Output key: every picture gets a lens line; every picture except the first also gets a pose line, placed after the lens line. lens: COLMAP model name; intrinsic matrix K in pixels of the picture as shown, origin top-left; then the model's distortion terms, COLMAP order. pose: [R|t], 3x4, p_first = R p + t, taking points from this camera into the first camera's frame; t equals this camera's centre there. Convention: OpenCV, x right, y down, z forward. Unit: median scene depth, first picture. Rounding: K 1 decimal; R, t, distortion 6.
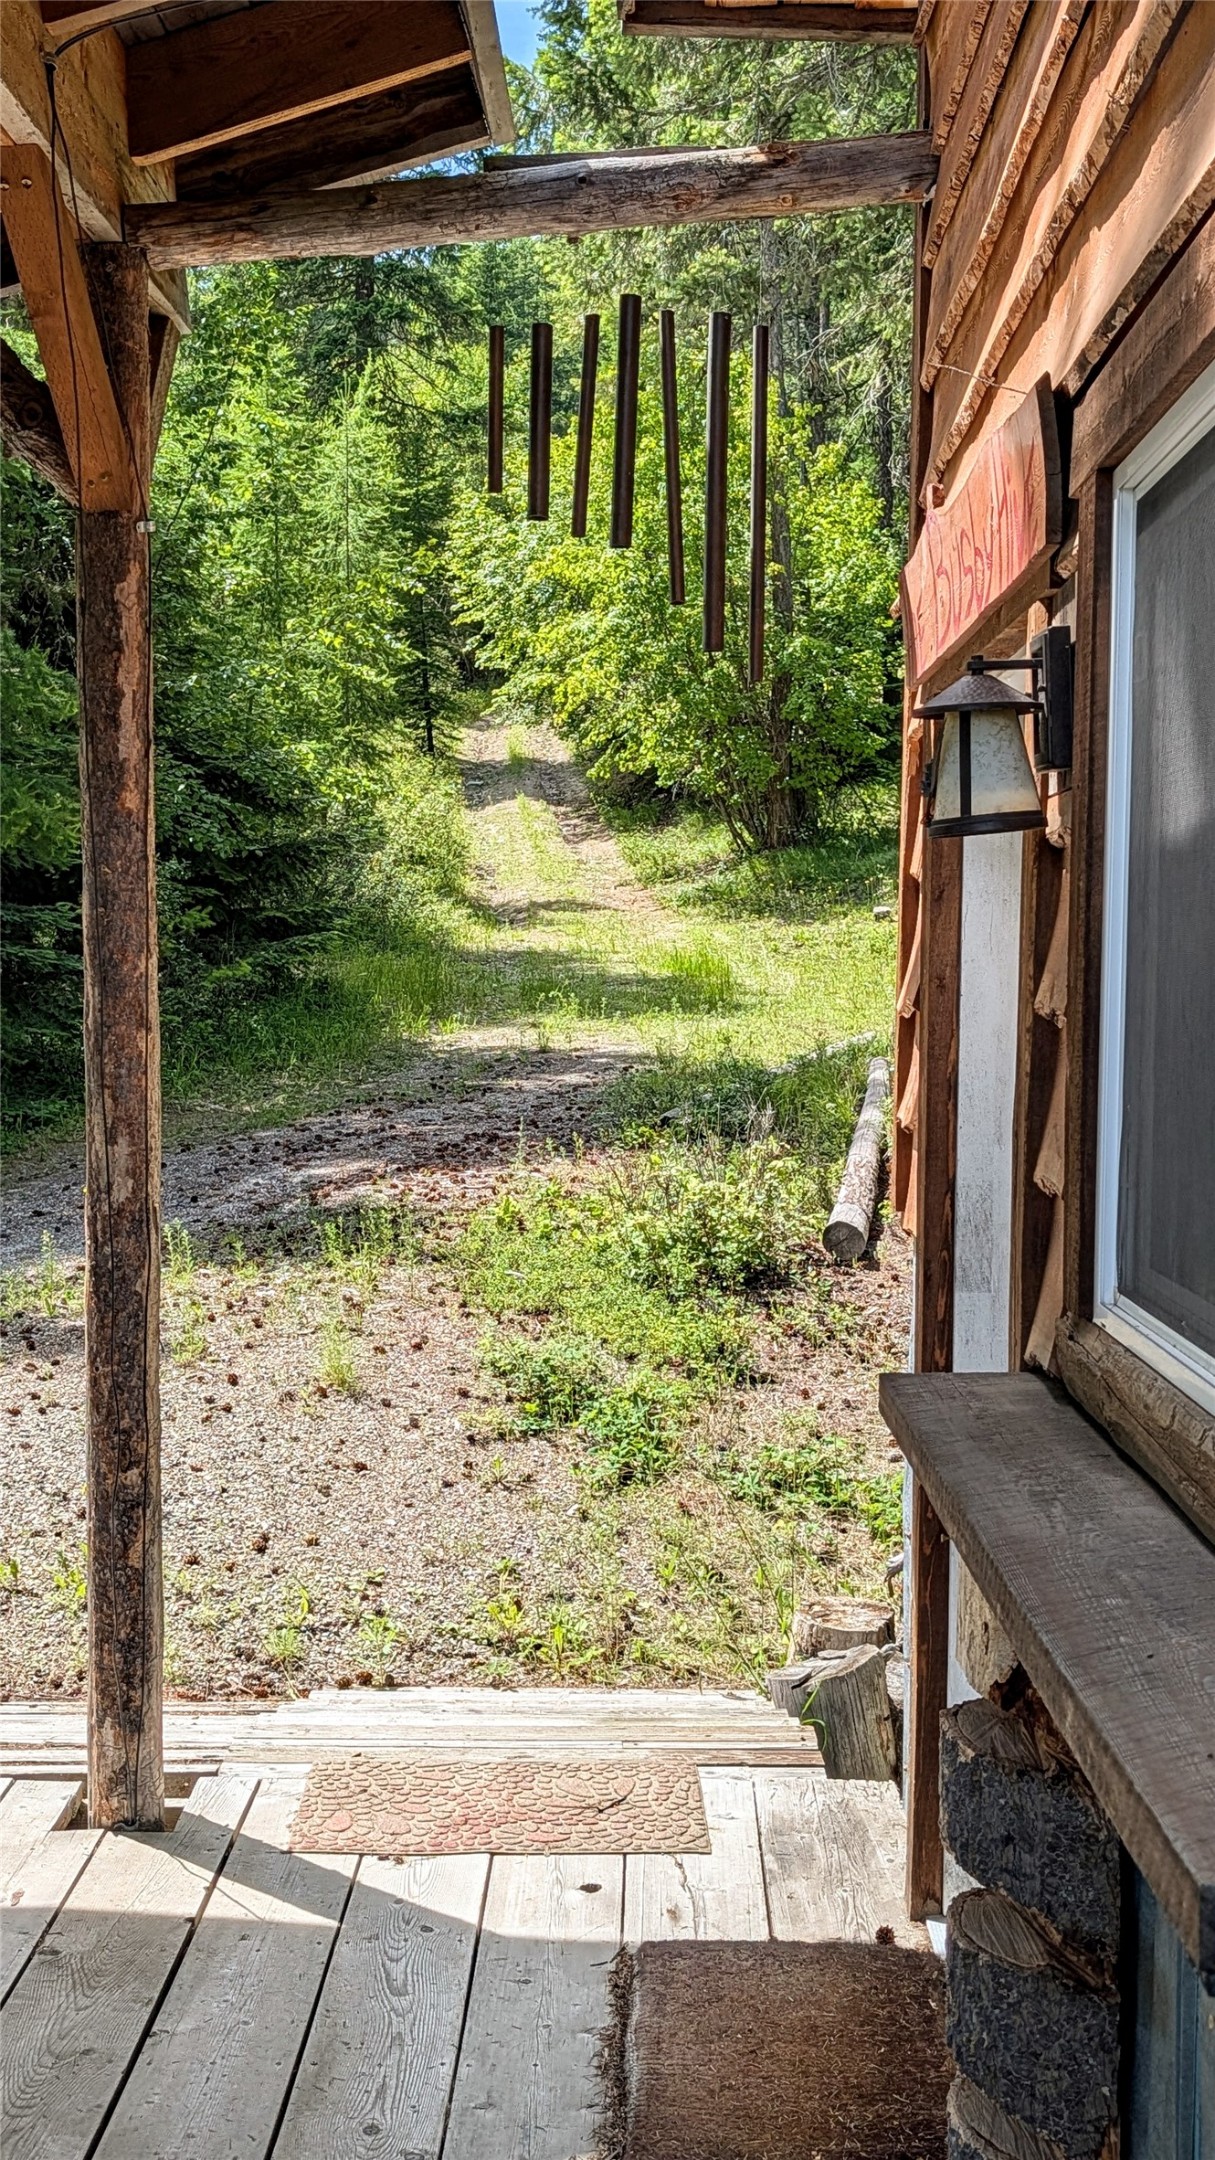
lens RADIAL K [[2159.8, 0, 692.9], [0, 2159.8, 1077.1], [0, 0, 1]] dist [0.175159, -0.506792]
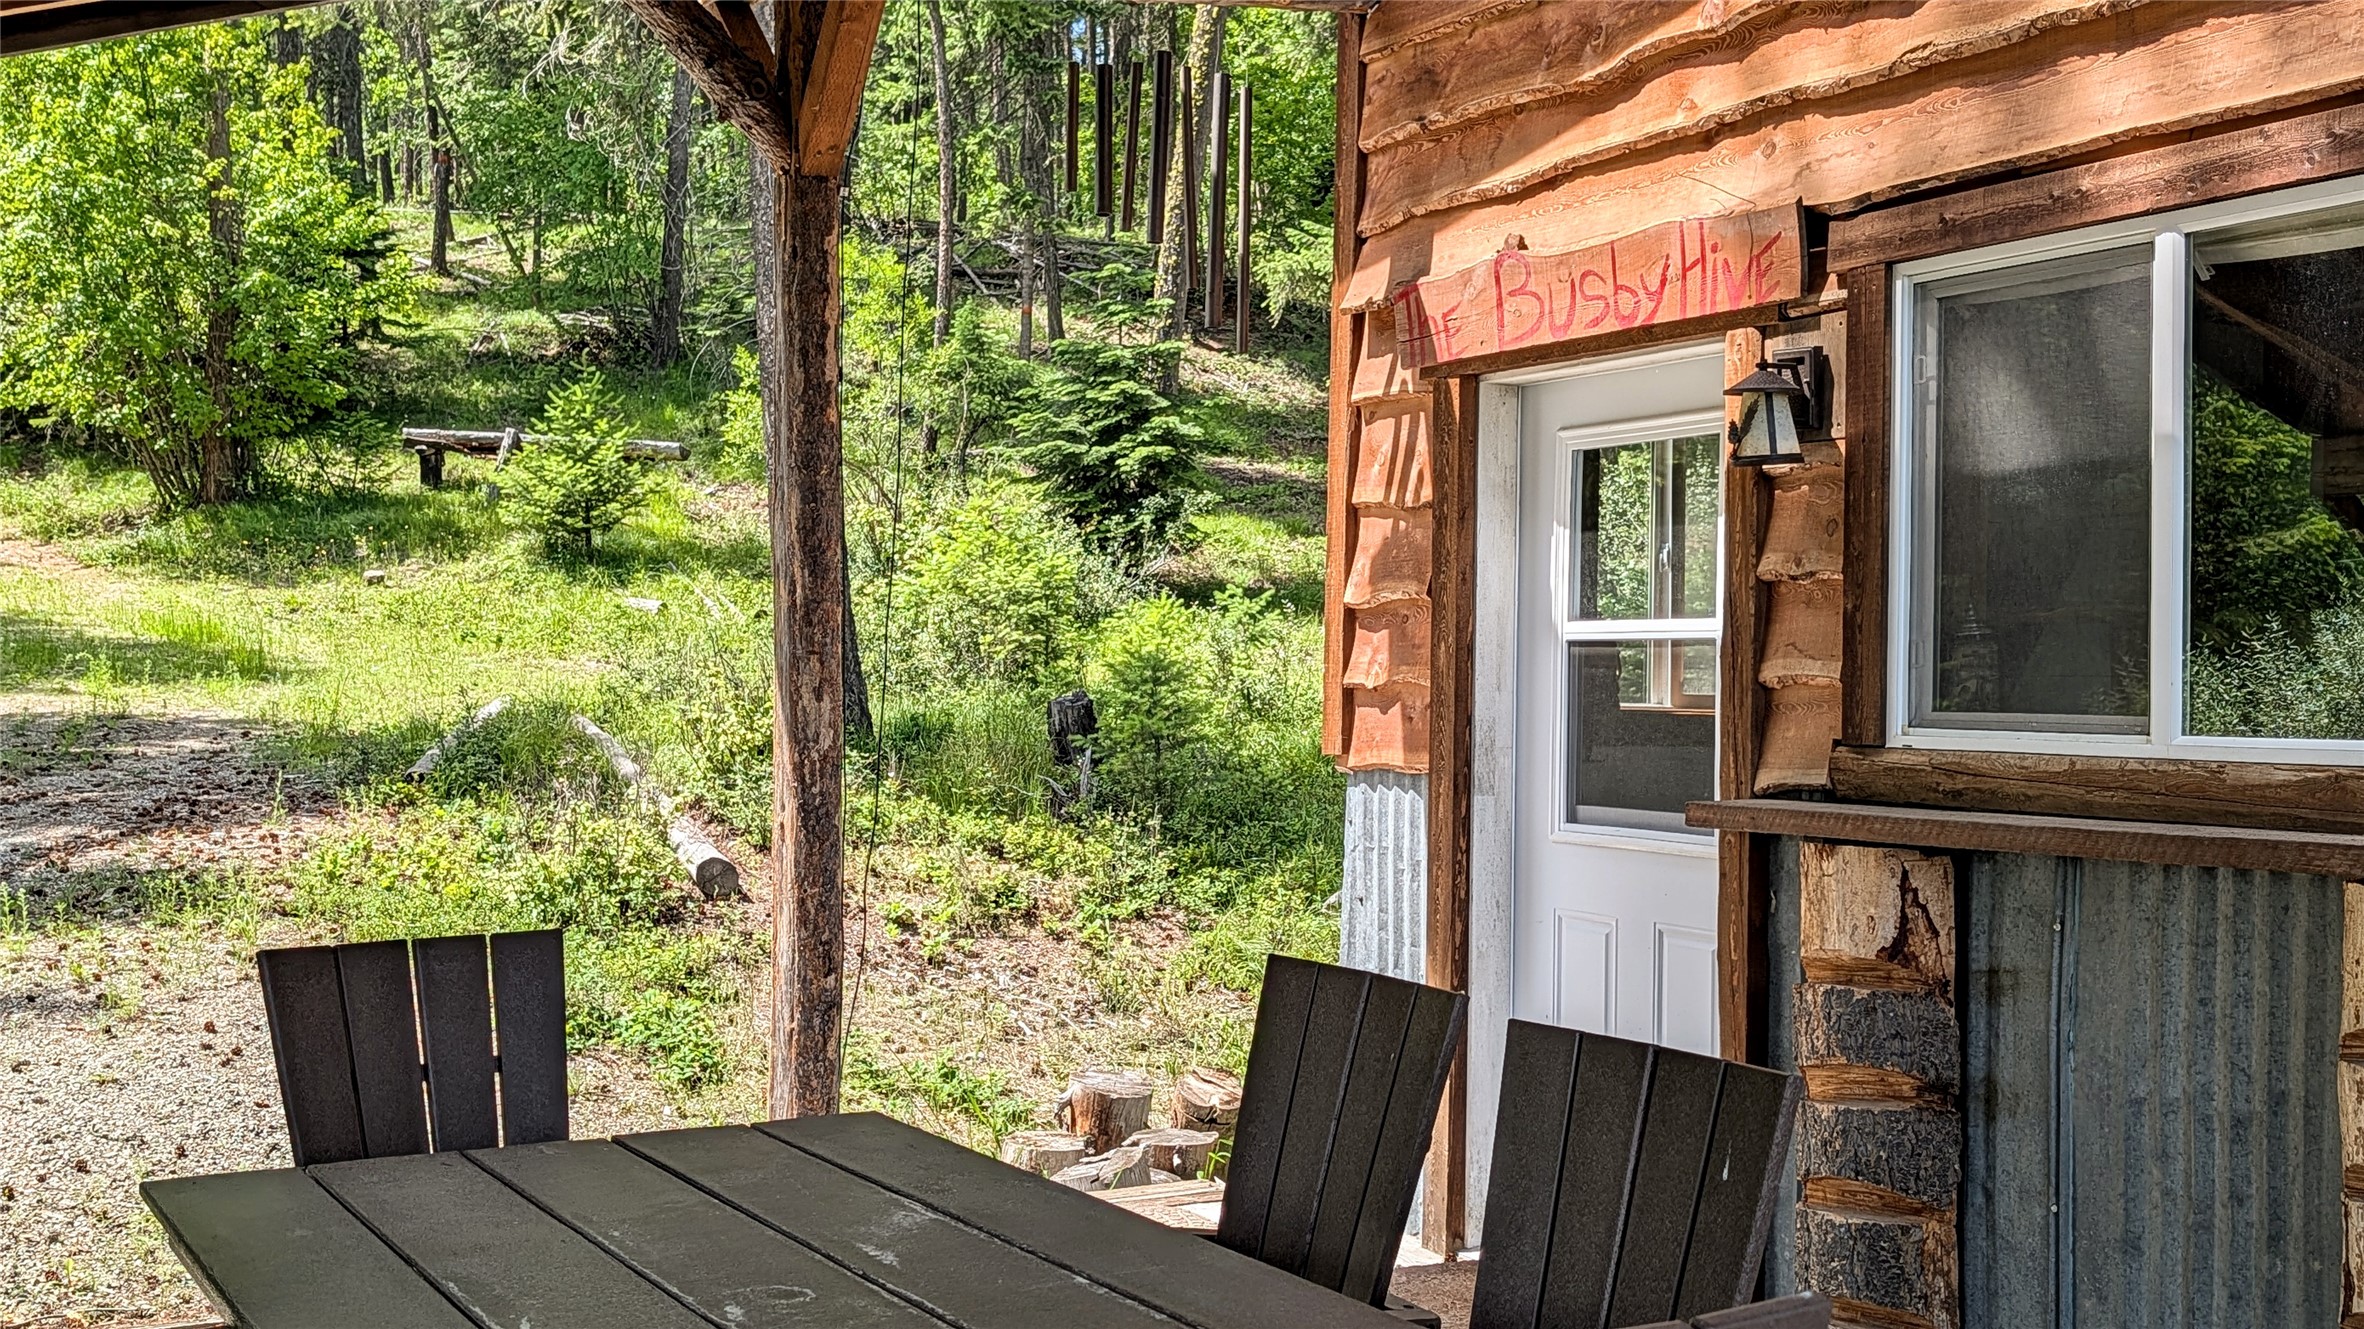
lens RADIAL K [[2363.7, 0, 1159.3], [0, 2363.7, 652.8], [0, 0, 1]] dist [0.175159, -0.506792]
pose [[0.868613, 0.010133, 0.495388, -0.144930], [0.017083, 0.998584, -0.050378, 0.014171], [-0.495197, 0.052222, 0.867210, -0.042260]]
